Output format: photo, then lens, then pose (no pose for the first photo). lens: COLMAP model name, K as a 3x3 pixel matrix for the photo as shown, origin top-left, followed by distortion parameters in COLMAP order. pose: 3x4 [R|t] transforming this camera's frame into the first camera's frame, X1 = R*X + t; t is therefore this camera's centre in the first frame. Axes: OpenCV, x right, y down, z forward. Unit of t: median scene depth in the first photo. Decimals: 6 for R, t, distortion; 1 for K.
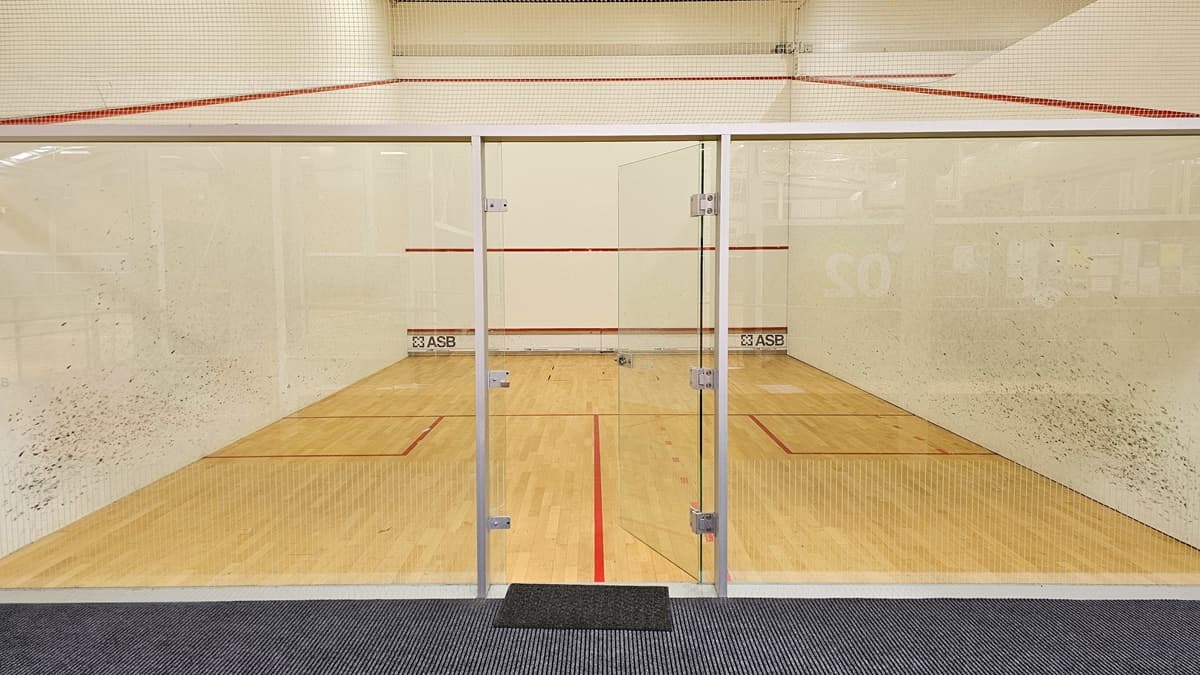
lens RADIAL K [[771.9, 0, 596.6], [0, 771.9, 336.3], [0, 0, 1]] dist [0.011455, 0.001142]
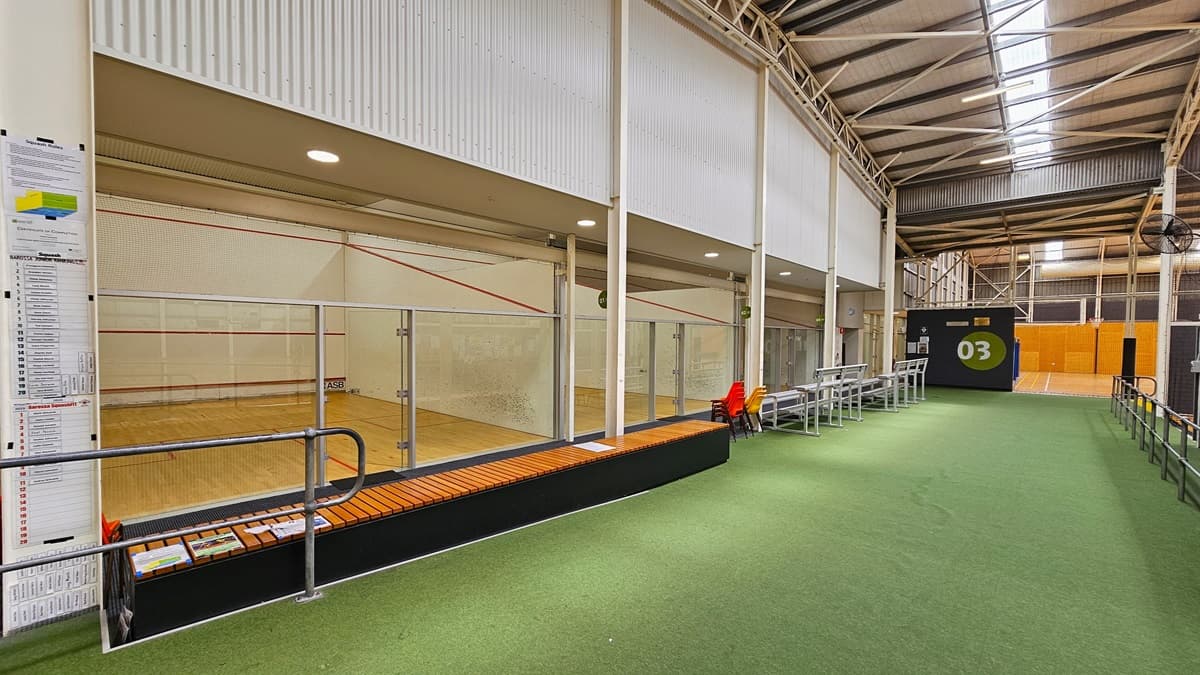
lens RADIAL K [[492.2, 0, 597.4], [0, 492.2, 342.3], [0, 0, 1]] dist [0.003446, 0.000081]
pose [[0.667071, 0.011056, 0.744912, -0.628741], [0.049662, 0.997006, -0.059270, 0.008833], [-0.743337, 0.076531, 0.664525, -0.637592]]
